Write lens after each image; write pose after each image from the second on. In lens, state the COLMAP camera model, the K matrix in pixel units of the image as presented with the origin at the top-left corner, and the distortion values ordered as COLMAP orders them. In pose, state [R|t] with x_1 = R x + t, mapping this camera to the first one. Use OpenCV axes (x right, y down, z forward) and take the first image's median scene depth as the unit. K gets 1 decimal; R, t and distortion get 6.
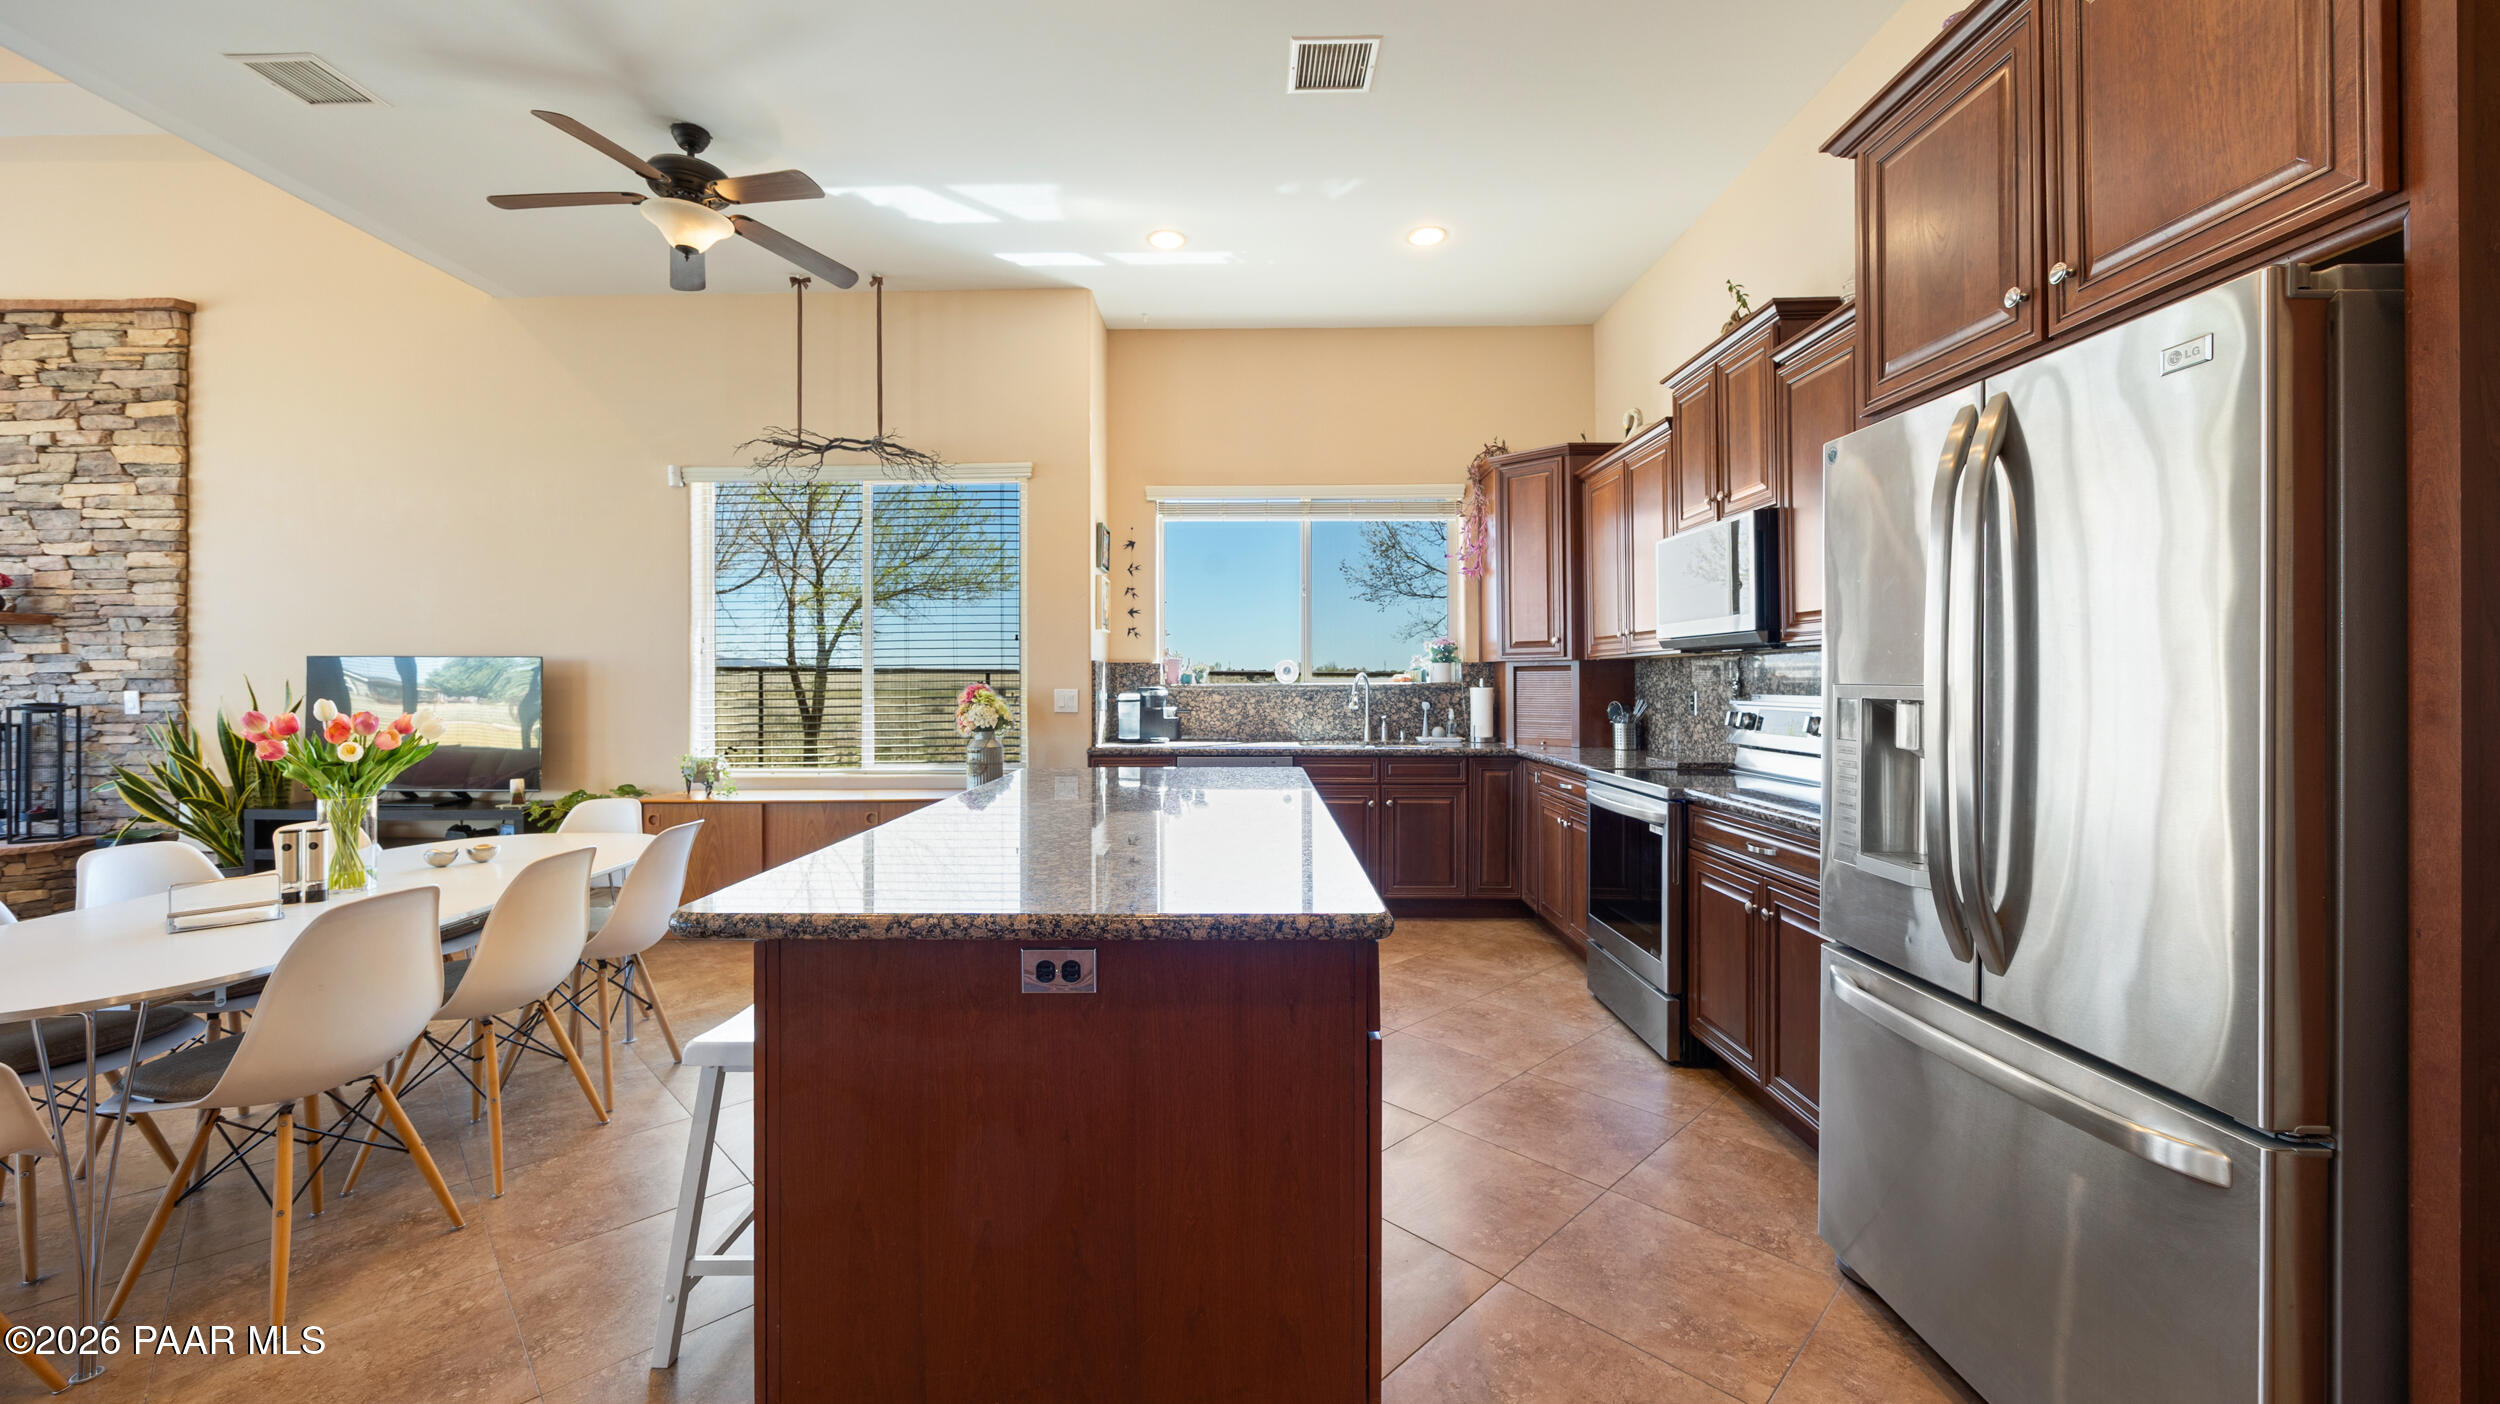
lens RADIAL K [[970.7, 0, 1237.2], [0, 970.7, 689.4], [0, 0, 1]] dist [-0.001042, 0.000183]
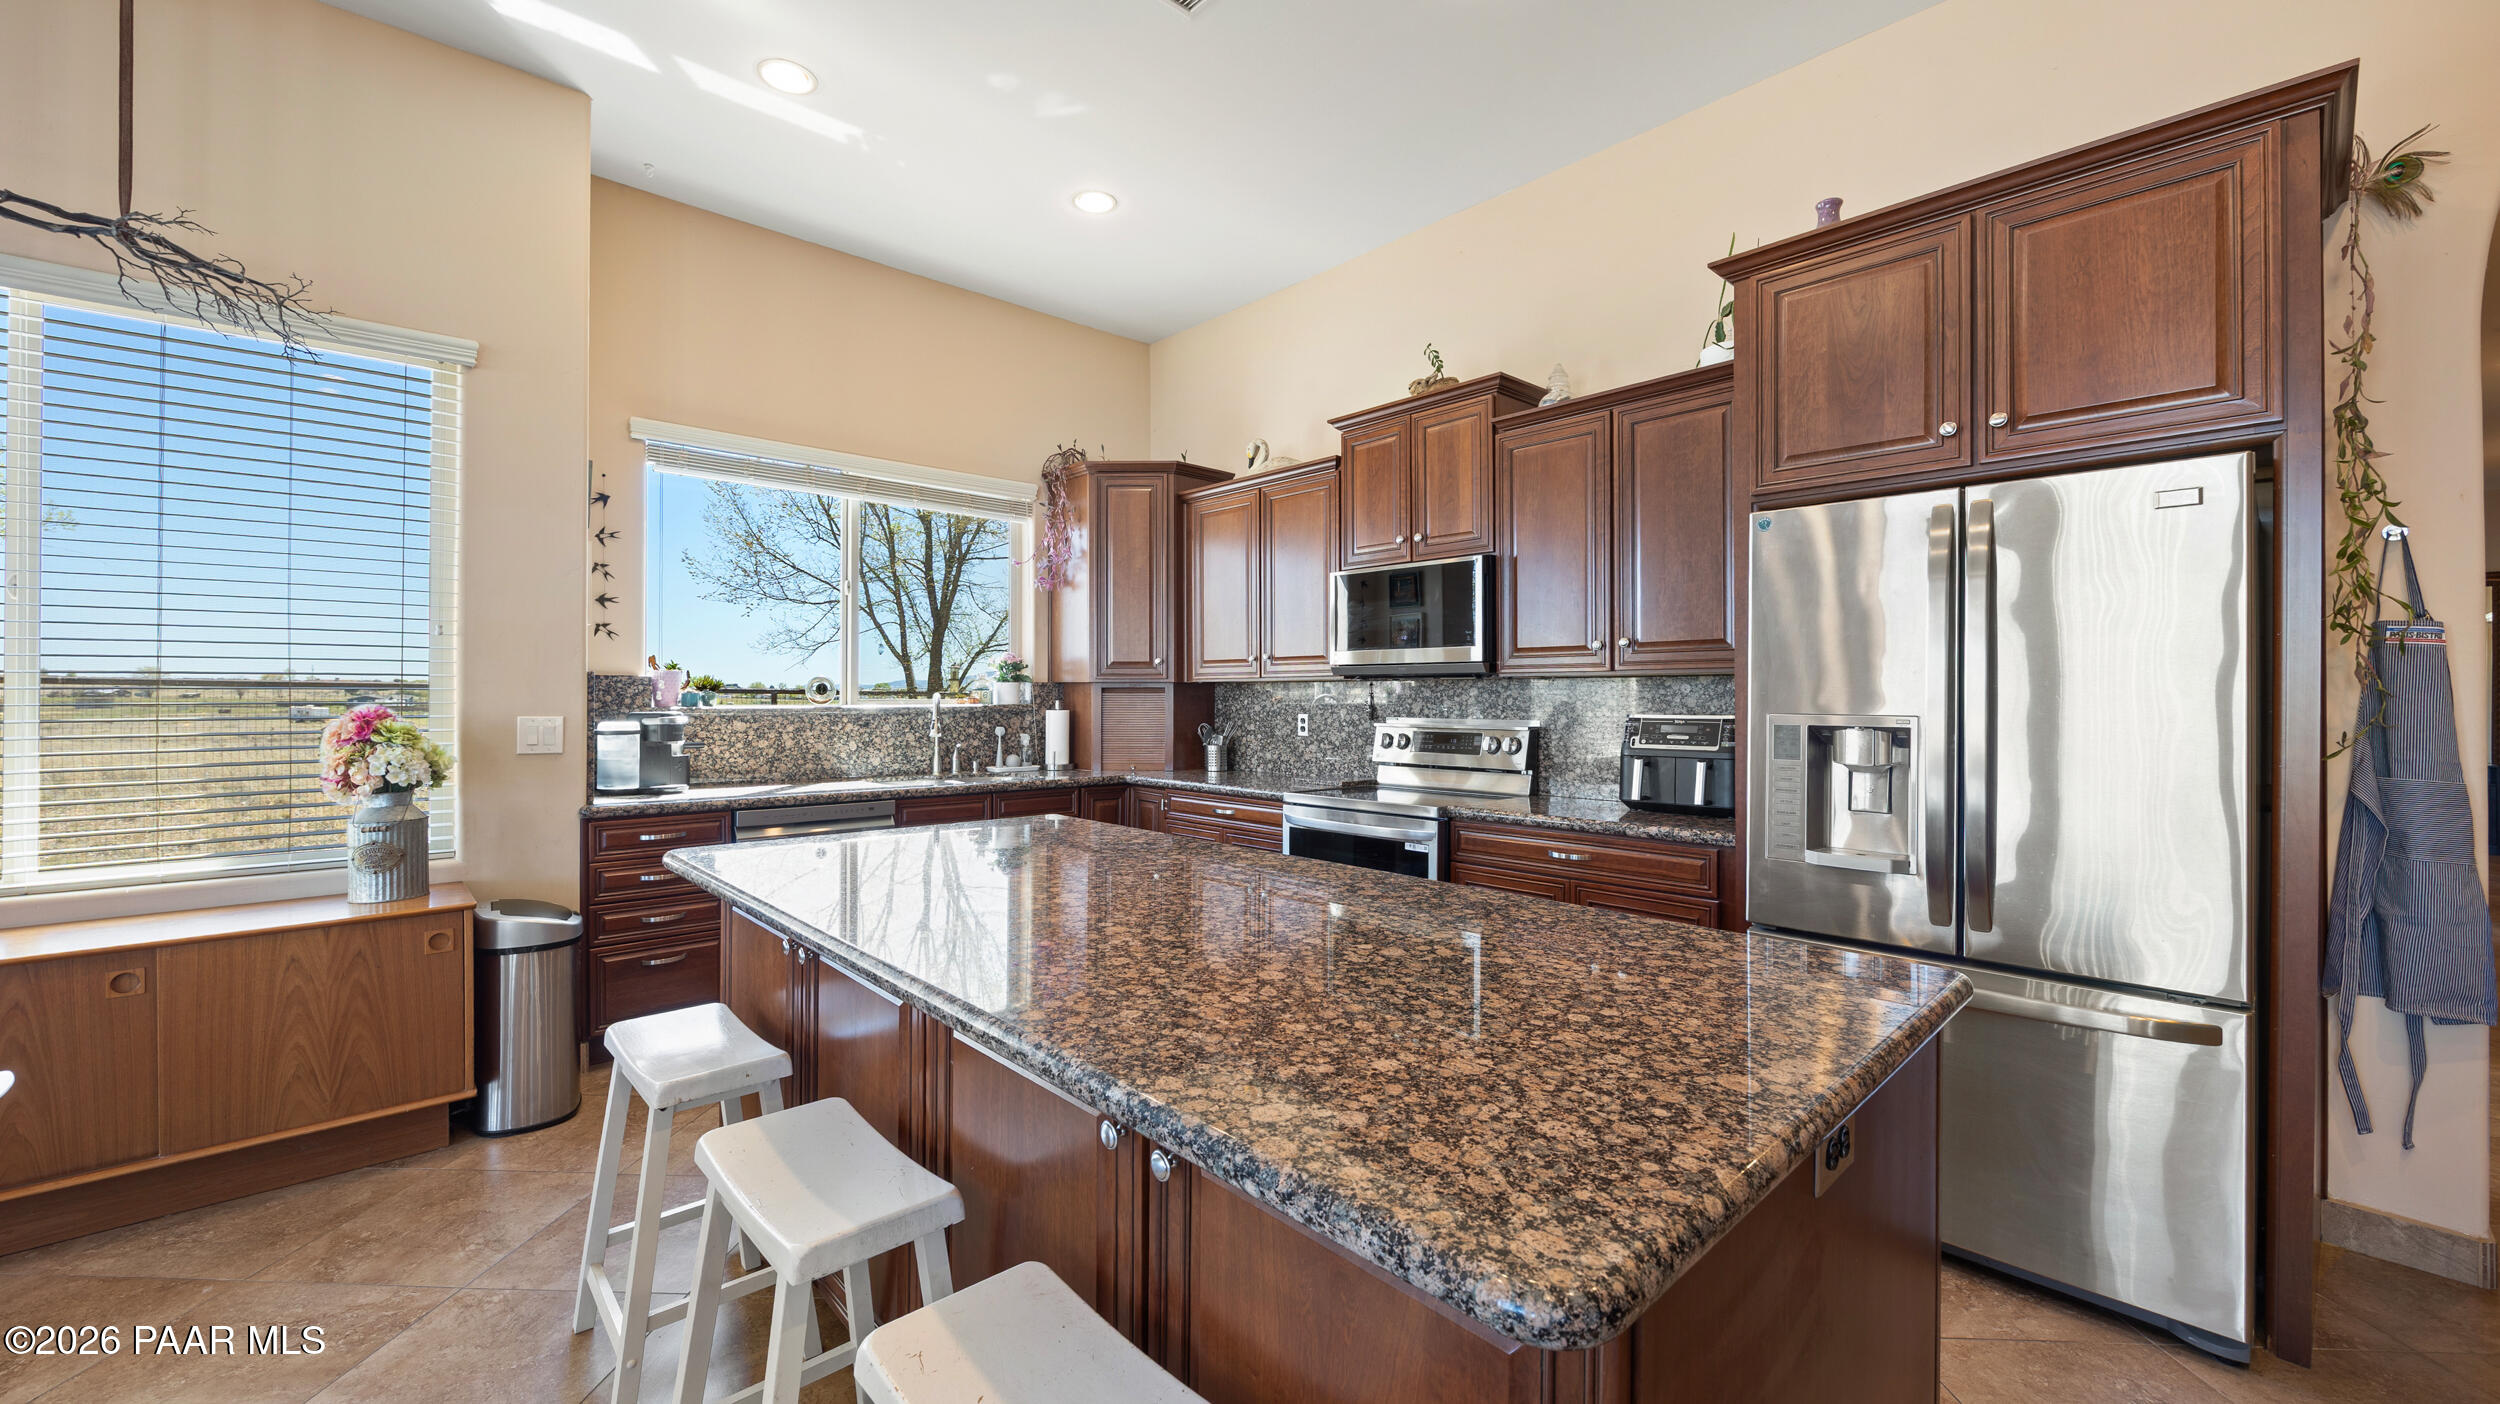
lens RADIAL K [[982.2, 0, 1246.1], [0, 982.2, 698.7], [0, 0, 1]] dist [-0.001010, -0.000109]
pose [[0.724111, 0.002905, 0.689677, -0.265354], [0.002206, 0.999976, -0.006528, -0.006264], [-0.689680, 0.006248, 0.724088, 0.213242]]
